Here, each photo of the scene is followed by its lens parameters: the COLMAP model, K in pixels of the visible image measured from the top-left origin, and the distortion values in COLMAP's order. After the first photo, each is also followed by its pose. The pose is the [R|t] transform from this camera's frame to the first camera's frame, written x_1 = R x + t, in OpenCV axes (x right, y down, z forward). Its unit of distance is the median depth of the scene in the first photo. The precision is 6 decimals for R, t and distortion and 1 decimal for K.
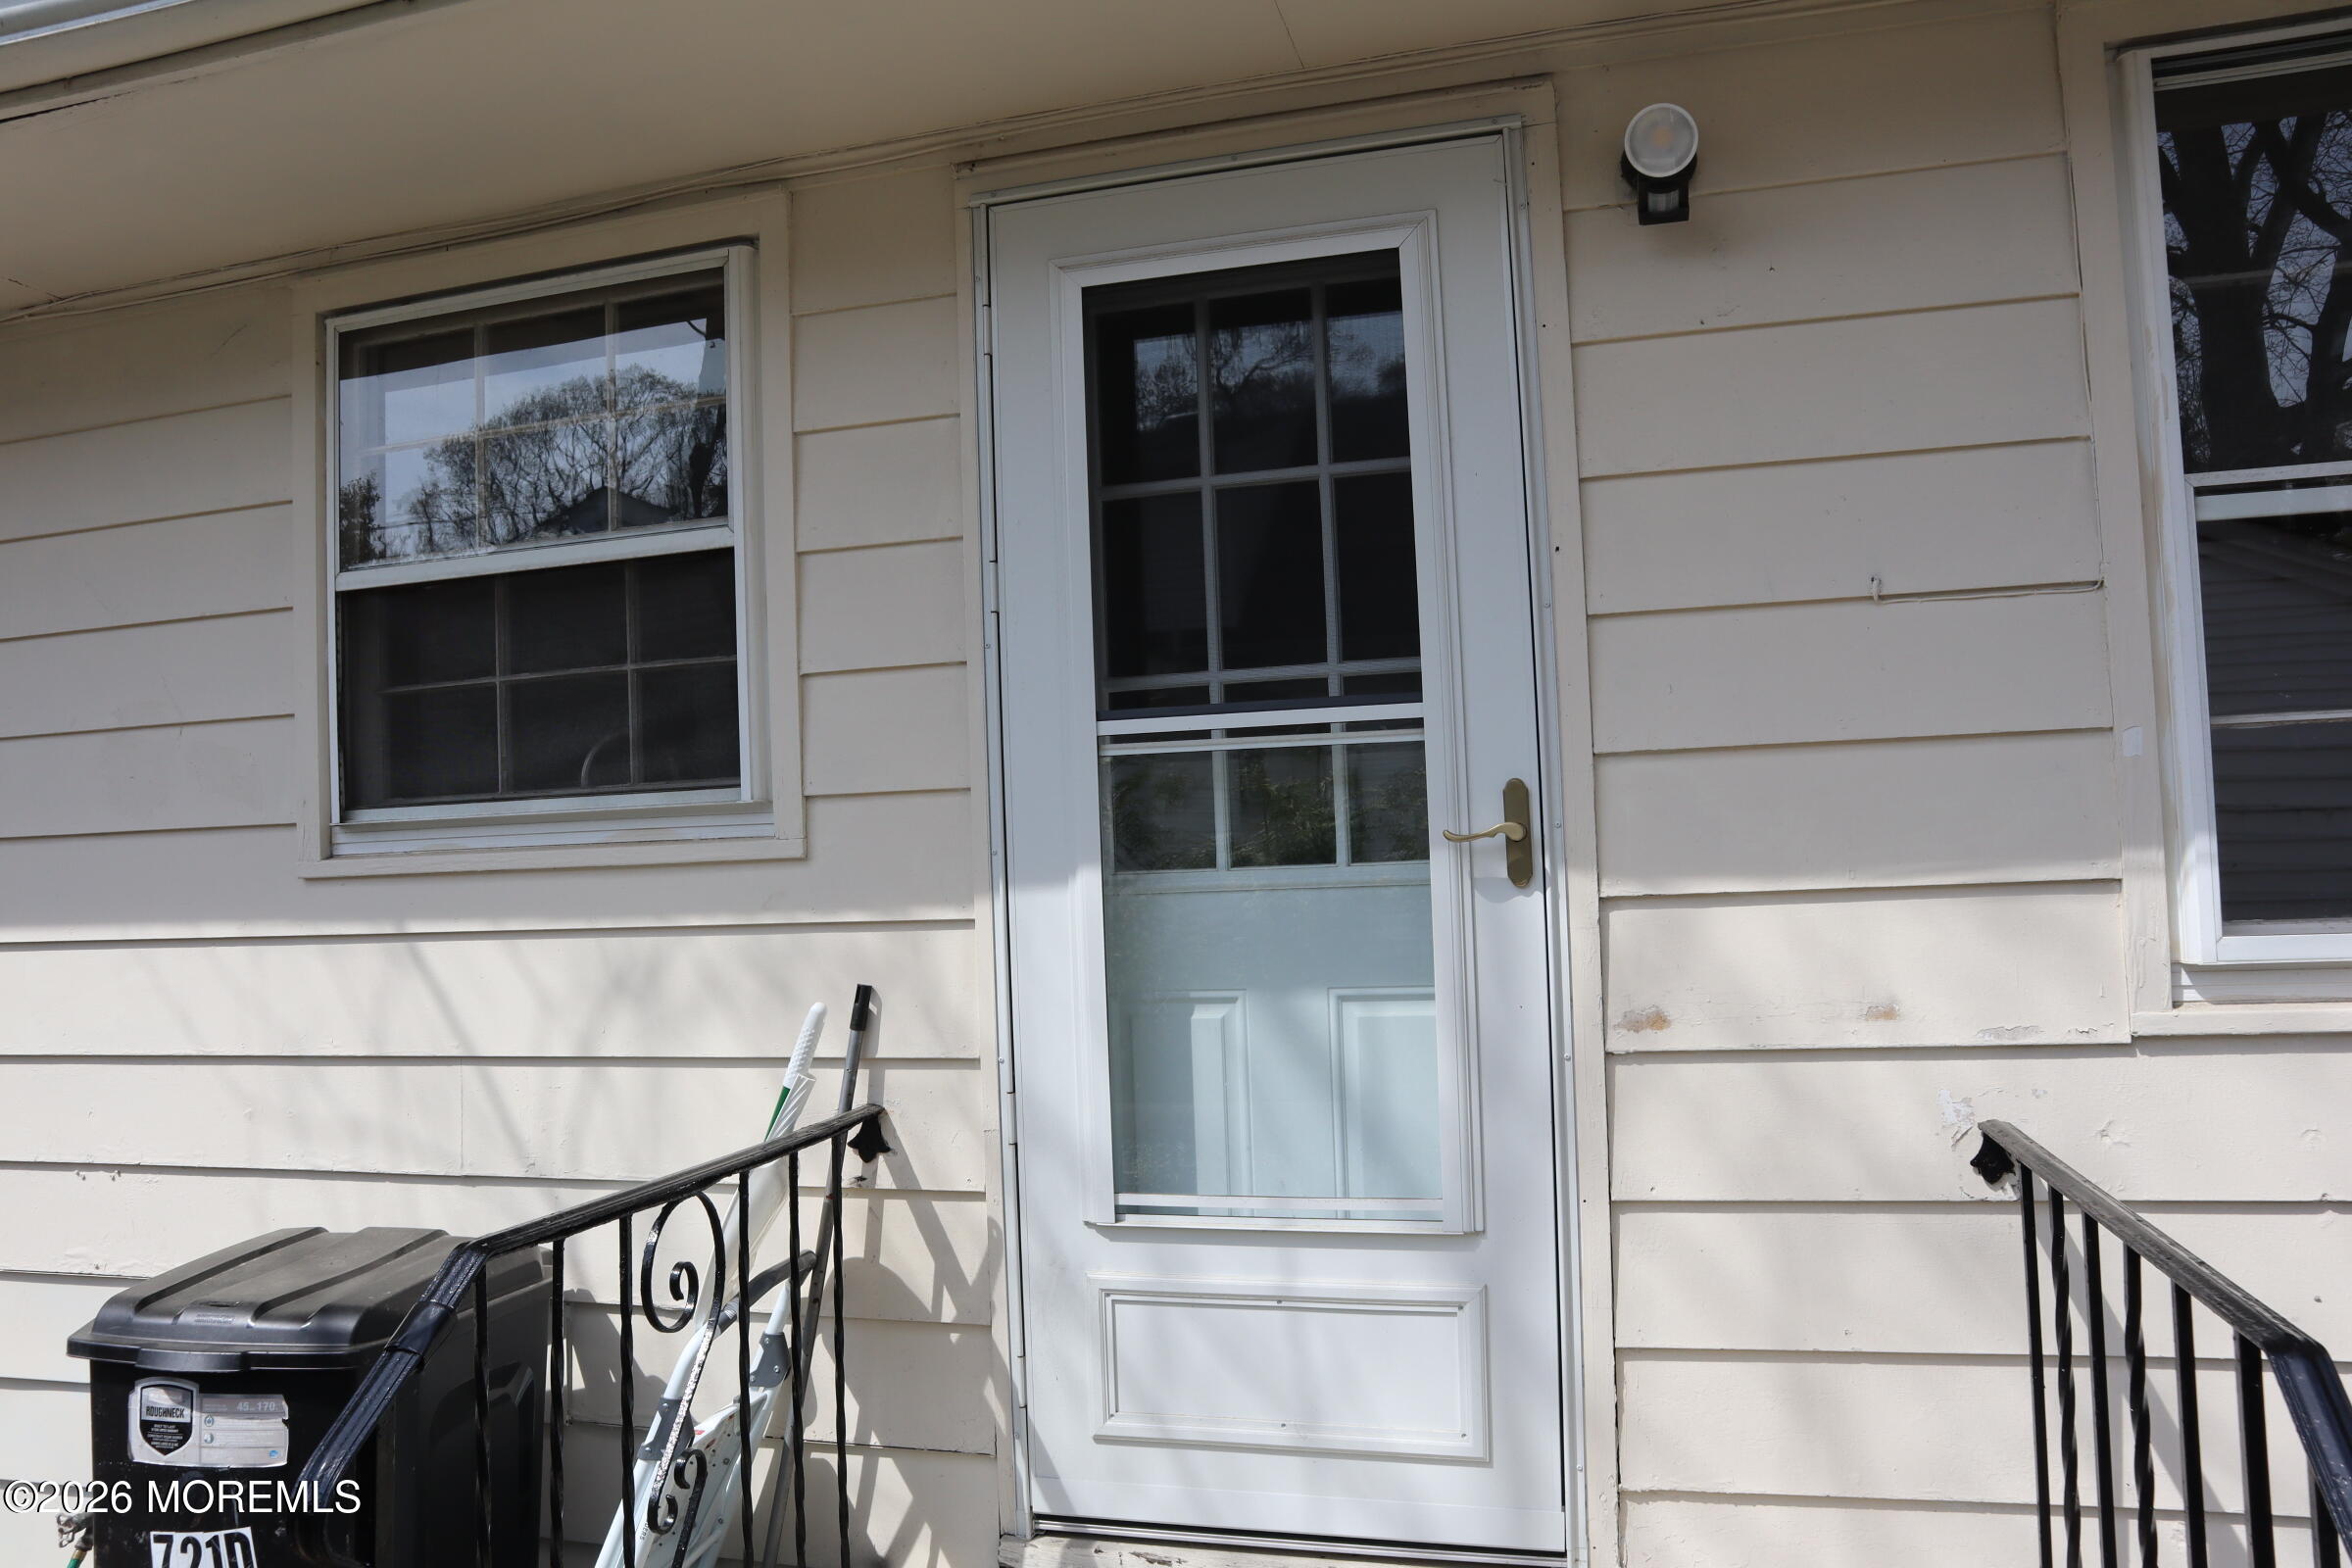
lens RADIAL K [[1620.9, 0, 1161.5], [0, 1620.9, 788.4], [0, 0, 1]] dist [-0.119711, 0.074749]
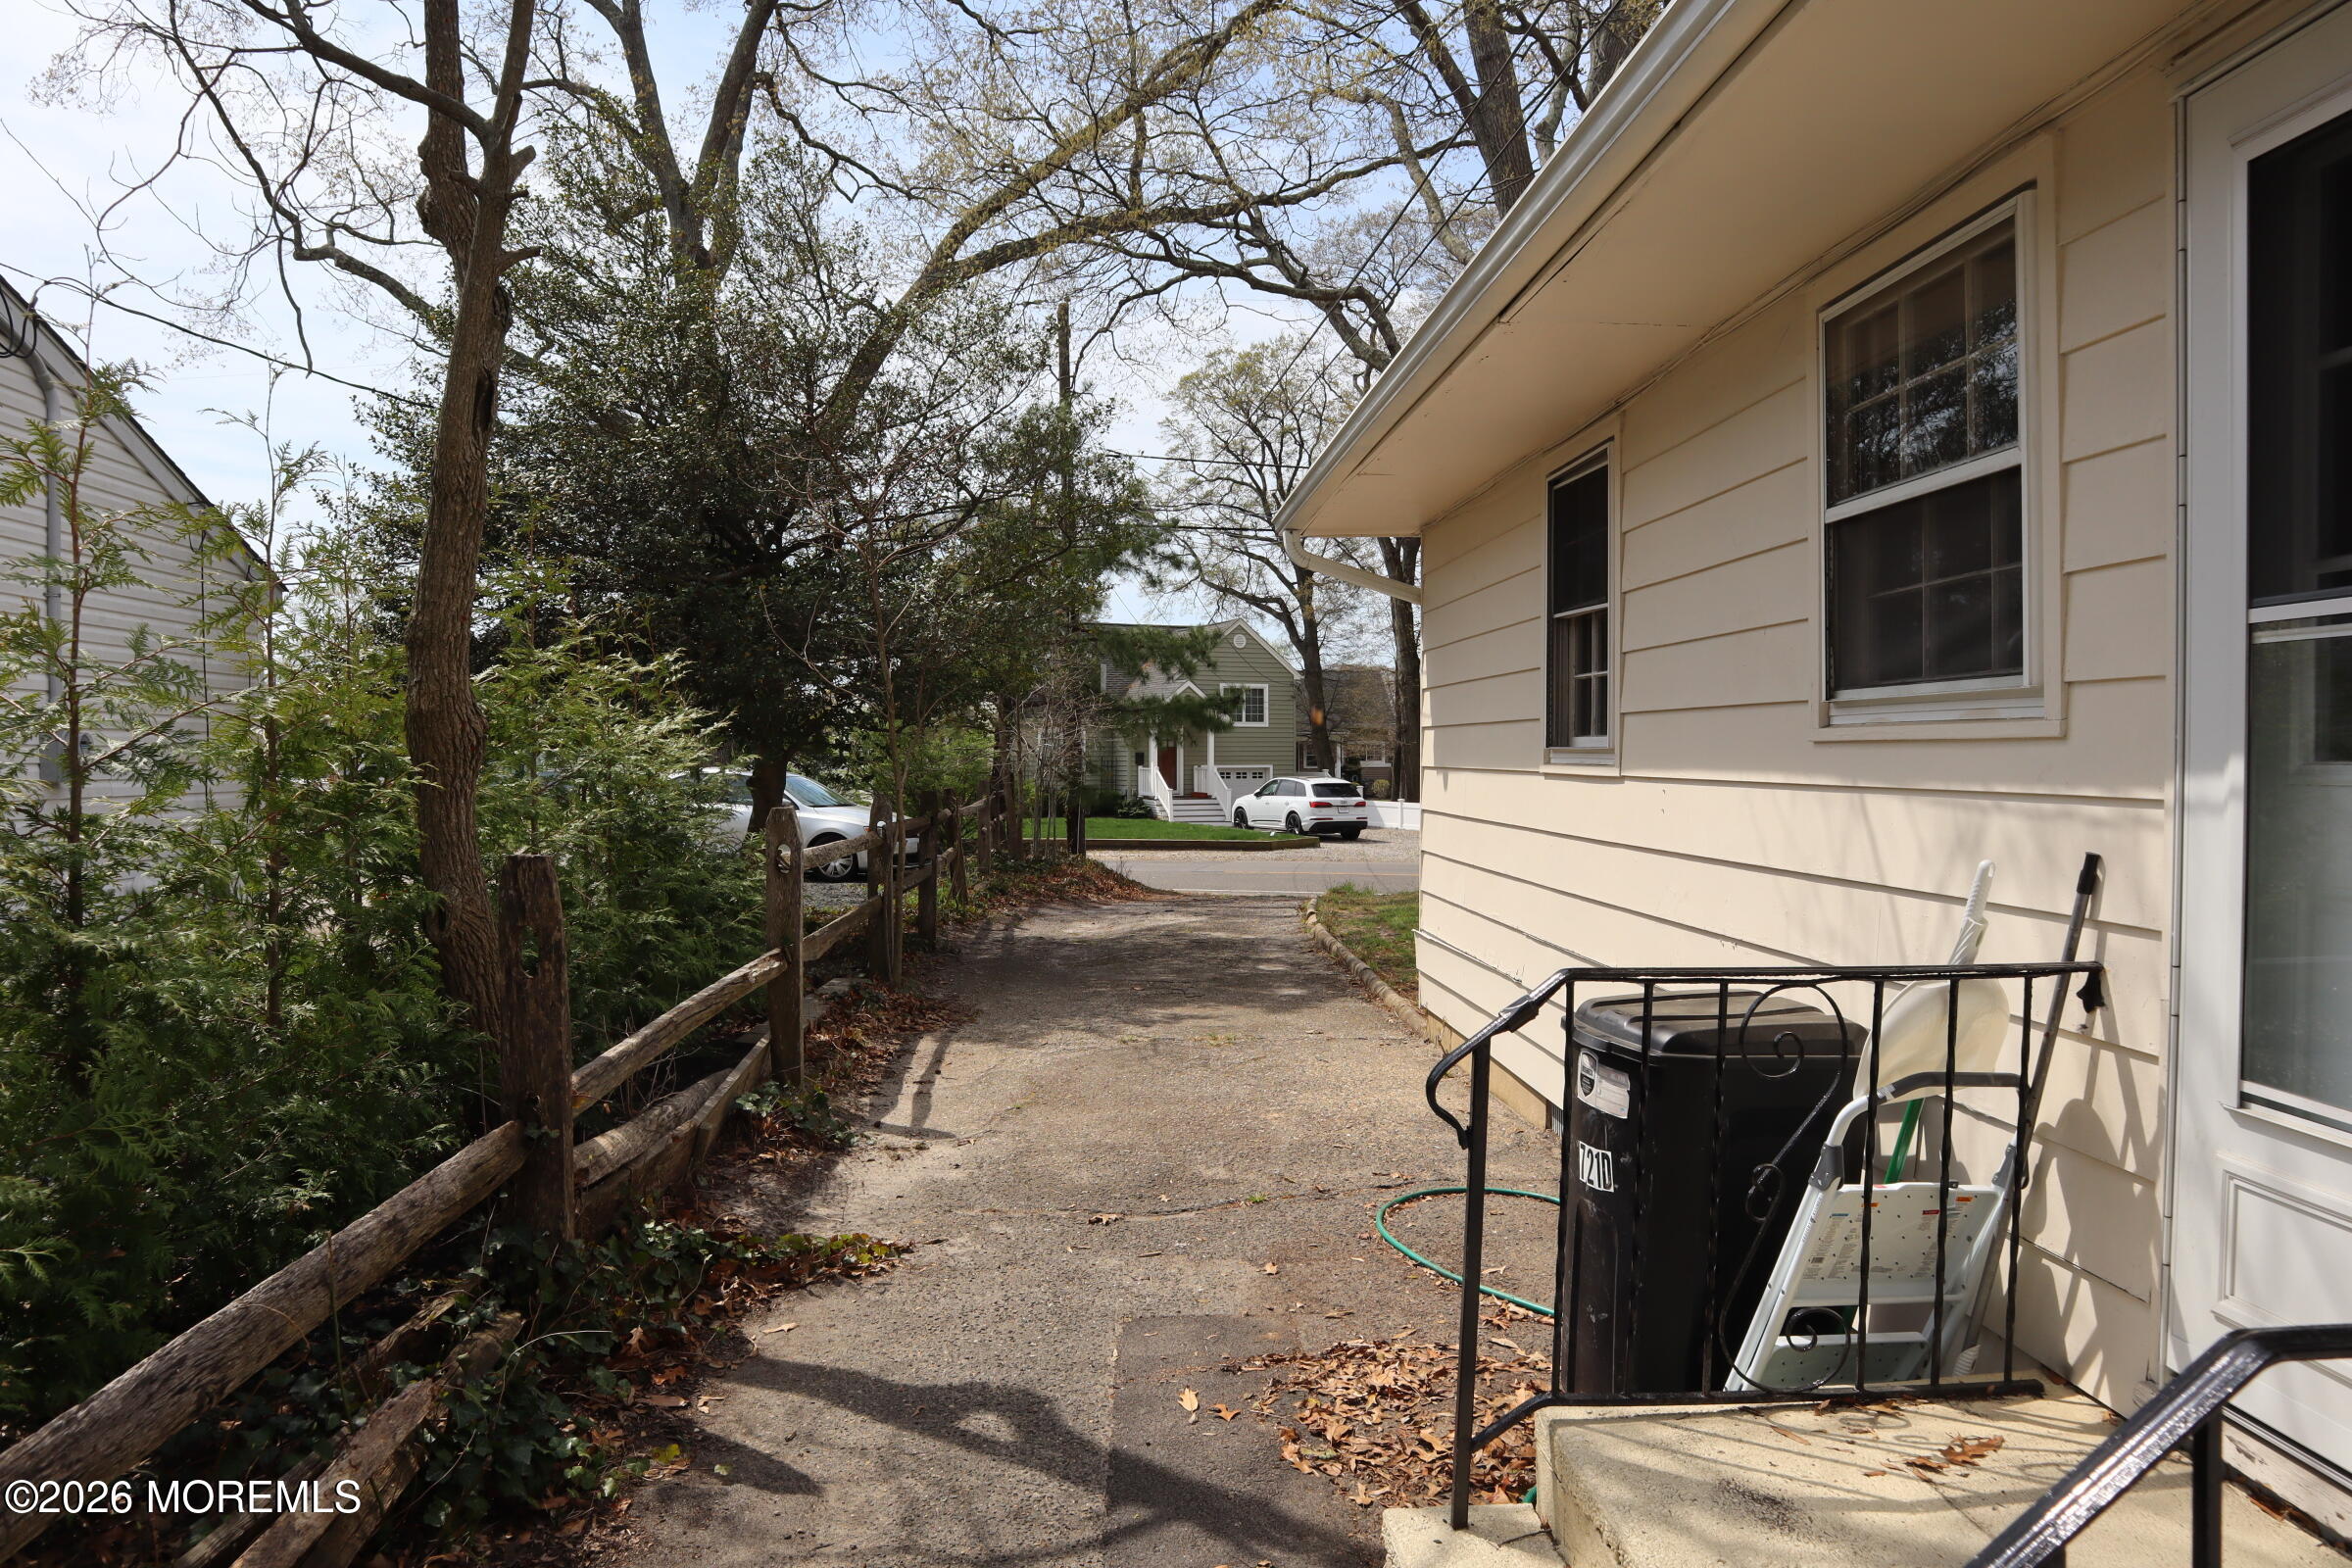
lens RADIAL K [[1620.9, 0, 1171.6], [0, 1620.9, 782.9], [0, 0, 1]] dist [-0.119711, 0.074749]
pose [[0.316008, 0.056244, -0.947088, 0.633856], [0.027890, 0.997259, 0.068529, -0.017935], [0.948346, -0.048070, 0.313573, 0.065711]]
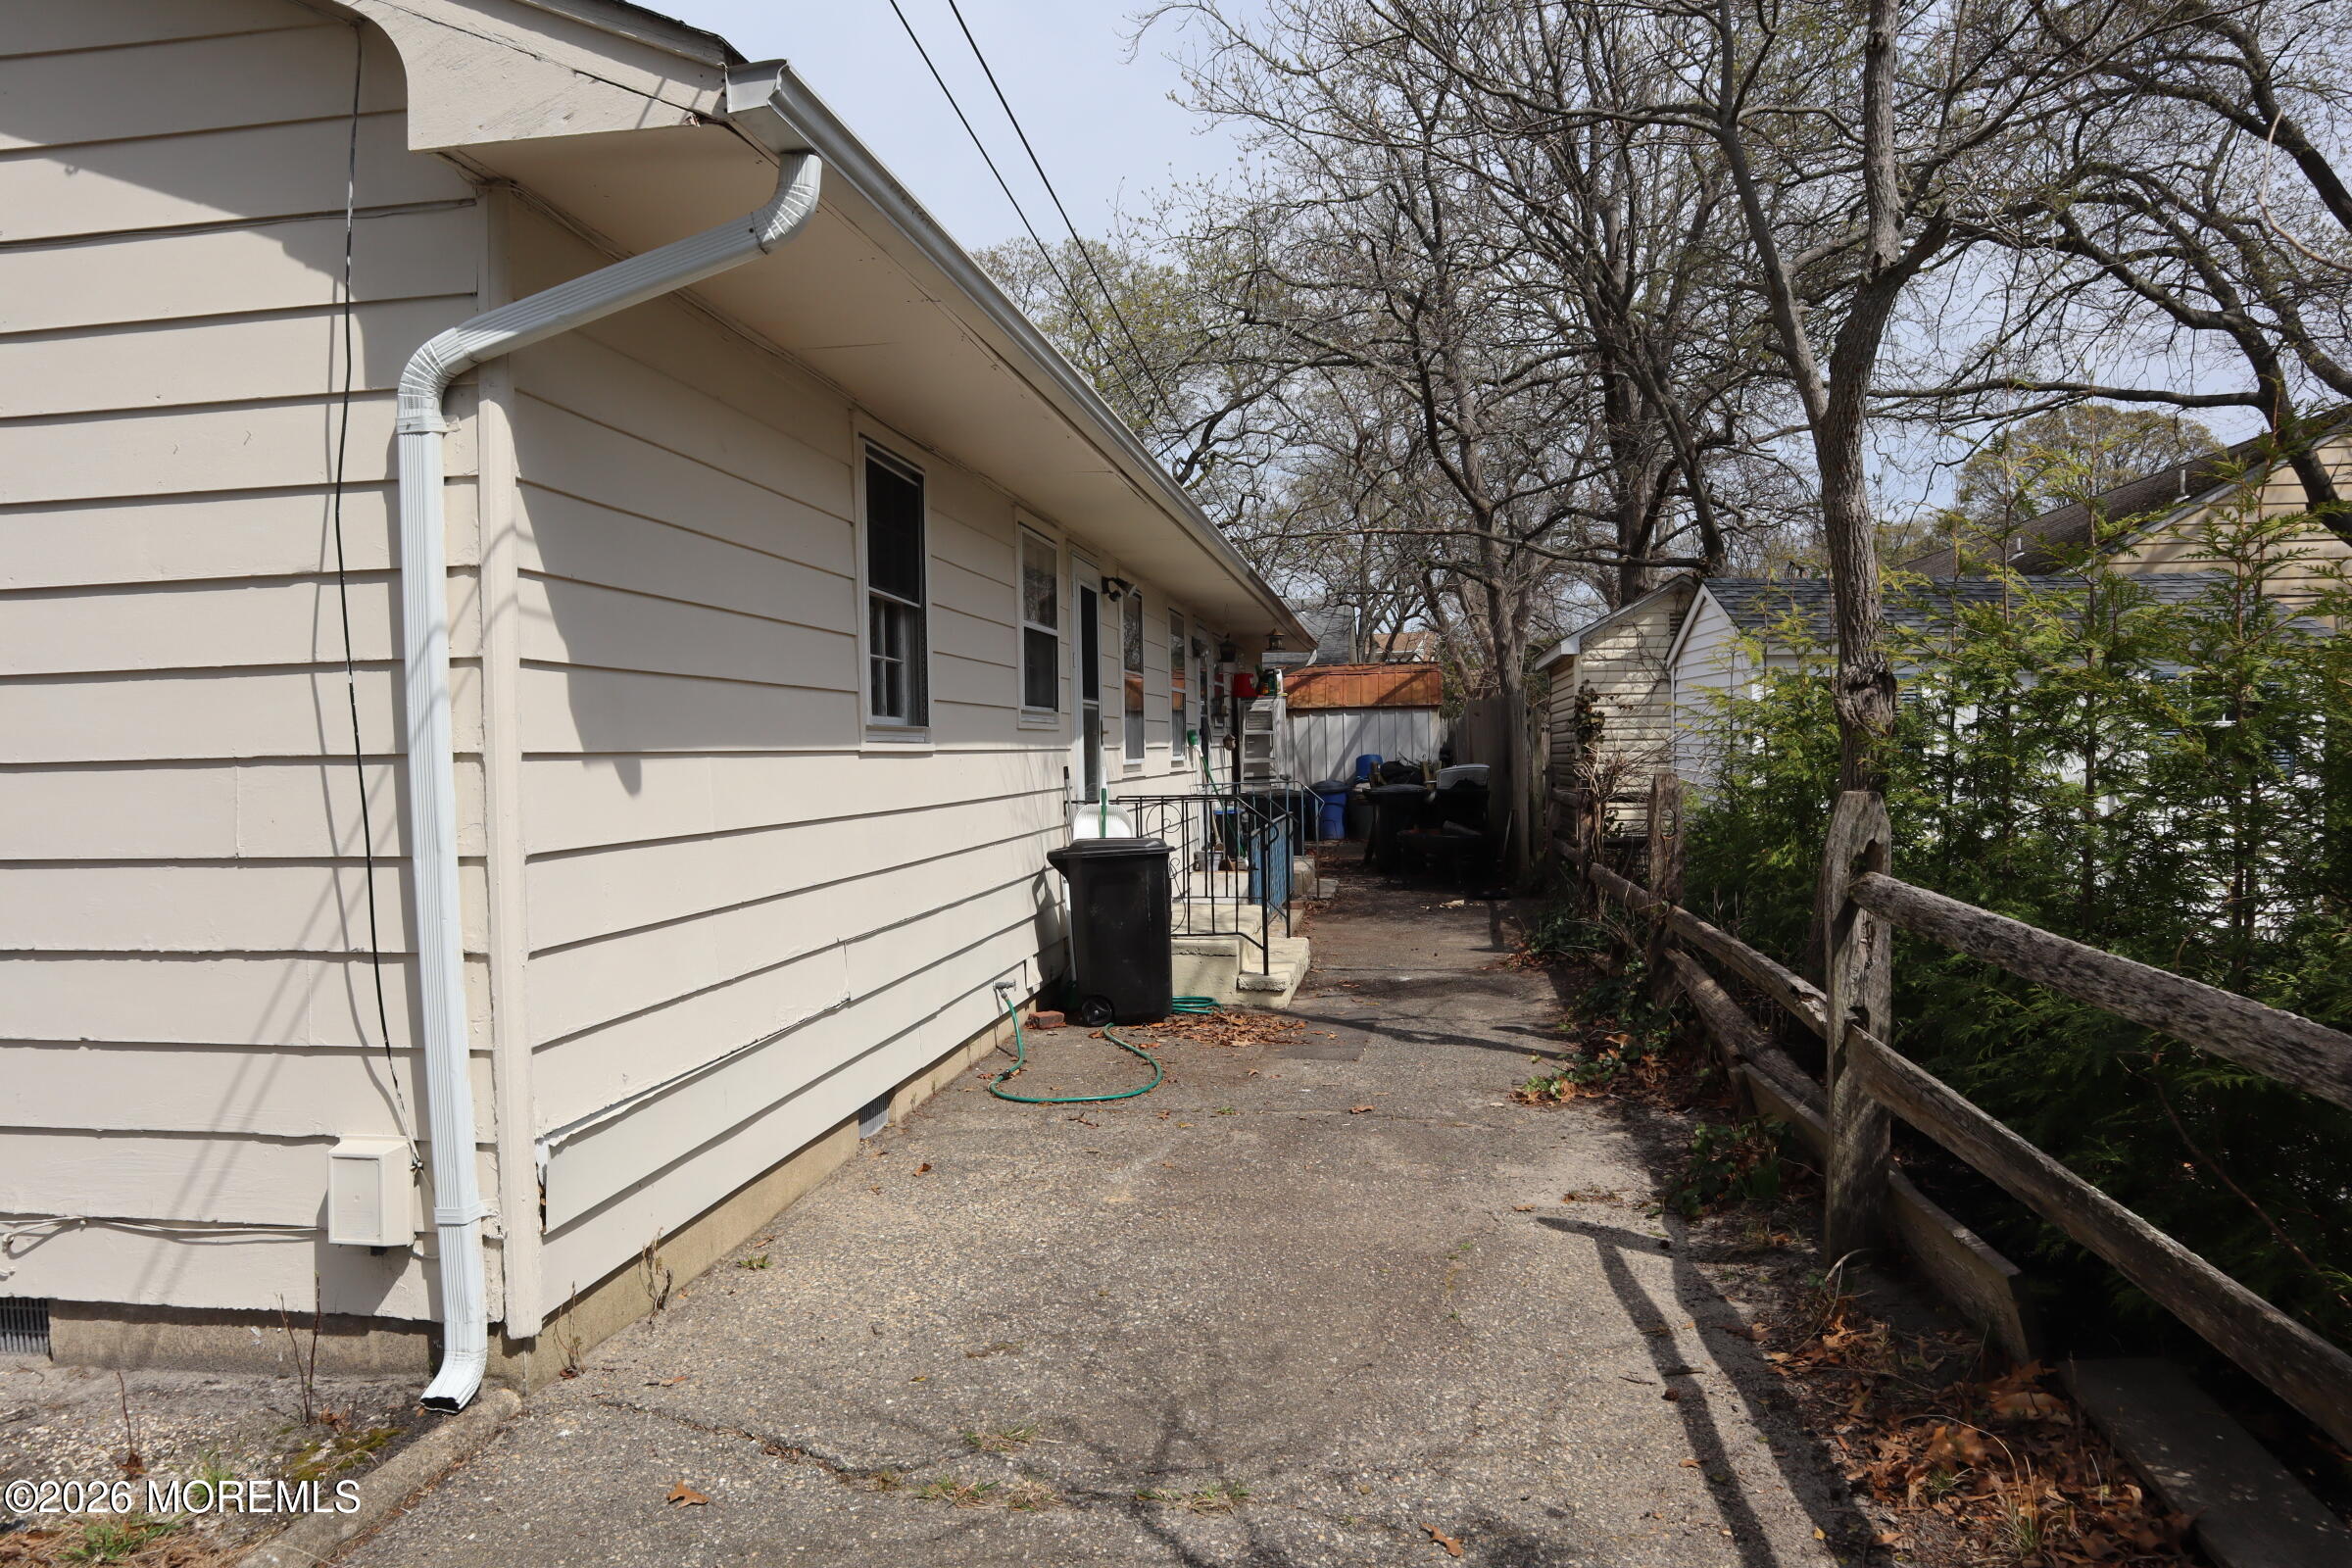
lens RADIAL K [[1620.9, 0, 1187.5], [0, 1620.9, 791.2], [0, 0, 1]] dist [-0.119711, 0.074749]
pose [[-0.130473, 0.019785, 0.991254, -3.640703], [-0.013933, 0.999666, -0.021787, 0.239155], [-0.991354, -0.016654, -0.130153, 1.166466]]
